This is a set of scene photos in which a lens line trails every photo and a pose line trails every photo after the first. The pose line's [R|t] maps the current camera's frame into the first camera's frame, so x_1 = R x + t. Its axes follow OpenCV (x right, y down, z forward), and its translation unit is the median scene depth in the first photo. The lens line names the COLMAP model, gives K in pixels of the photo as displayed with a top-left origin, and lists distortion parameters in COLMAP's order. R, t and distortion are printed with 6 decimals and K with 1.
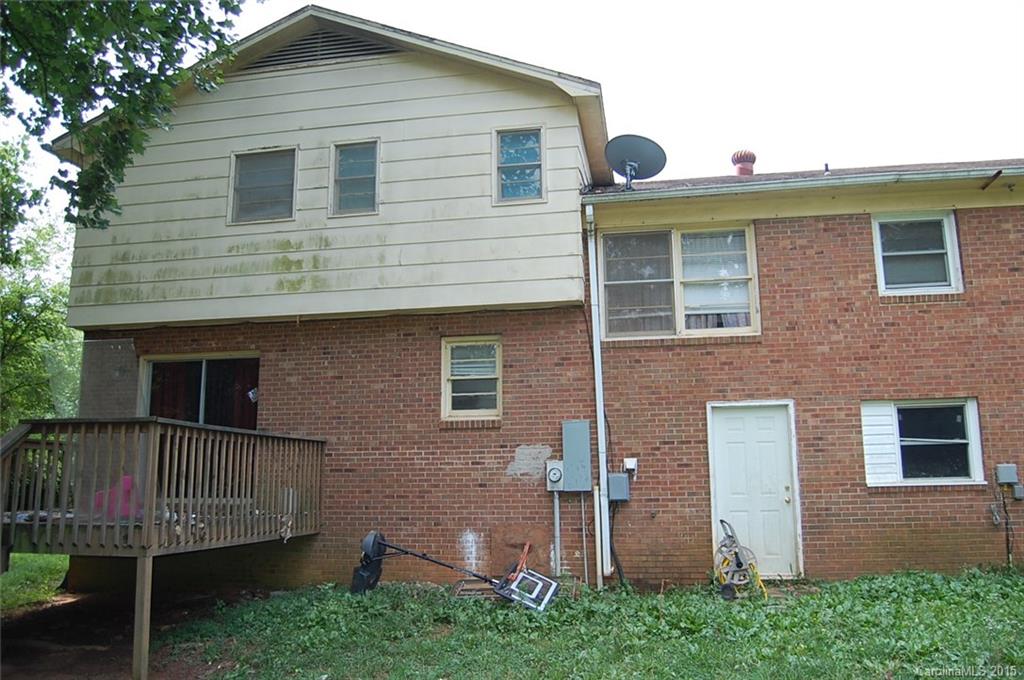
lens RADIAL K [[802.1, 0, 512.0], [0, 802.1, 340.0], [0, 0, 1]] dist [-0.098004, 0.043747]
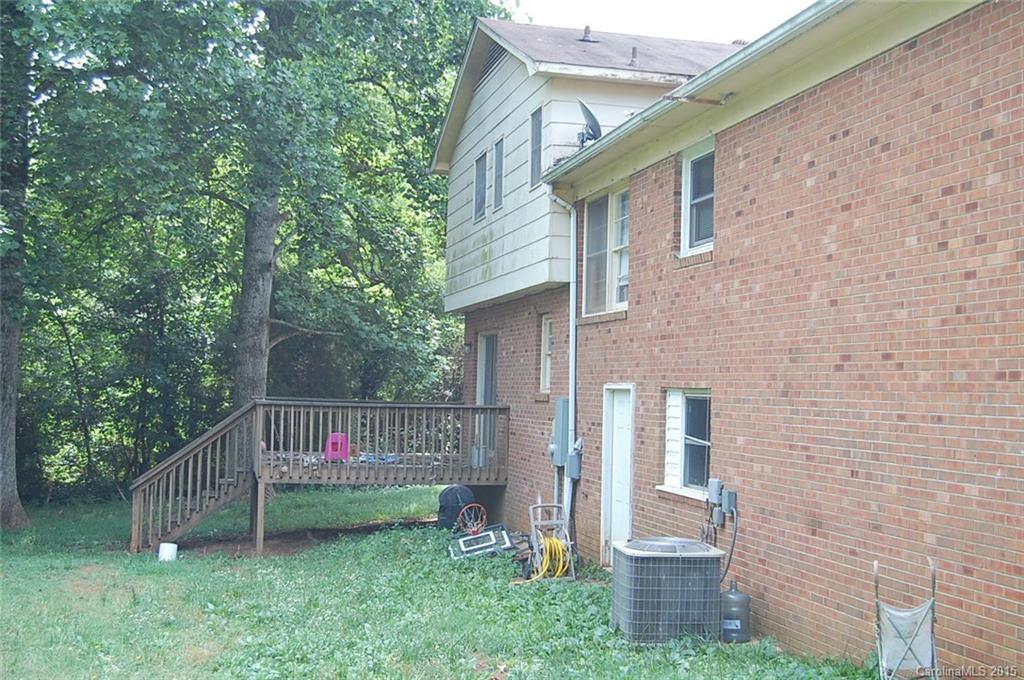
lens RADIAL K [[1283.6, 0, 512.0], [0, 1283.6, 340.0], [0, 0, 1]] dist [-0.027771, -0.022514]
pose [[0.389685, -0.015053, -0.920825, 1.666620], [0.135532, 0.989917, 0.041173, -0.052714], [0.910921, -0.140846, 0.387796, 0.333388]]
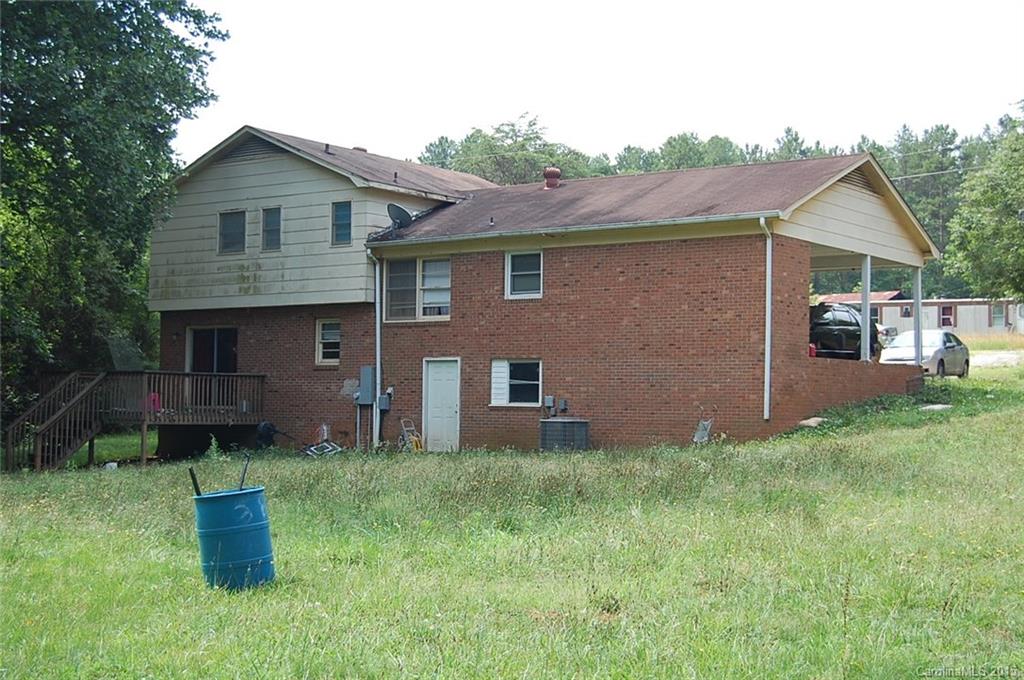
lens RADIAL K [[1539.0, 0, 512.0], [0, 1539.0, 340.0], [0, 0, 1]] dist [-0.020140, -0.041408]
pose [[0.898056, 0.001820, -0.439878, 2.058092], [0.055607, 0.991499, 0.117631, -0.380348], [0.436353, -0.130099, 0.890320, -2.125764]]
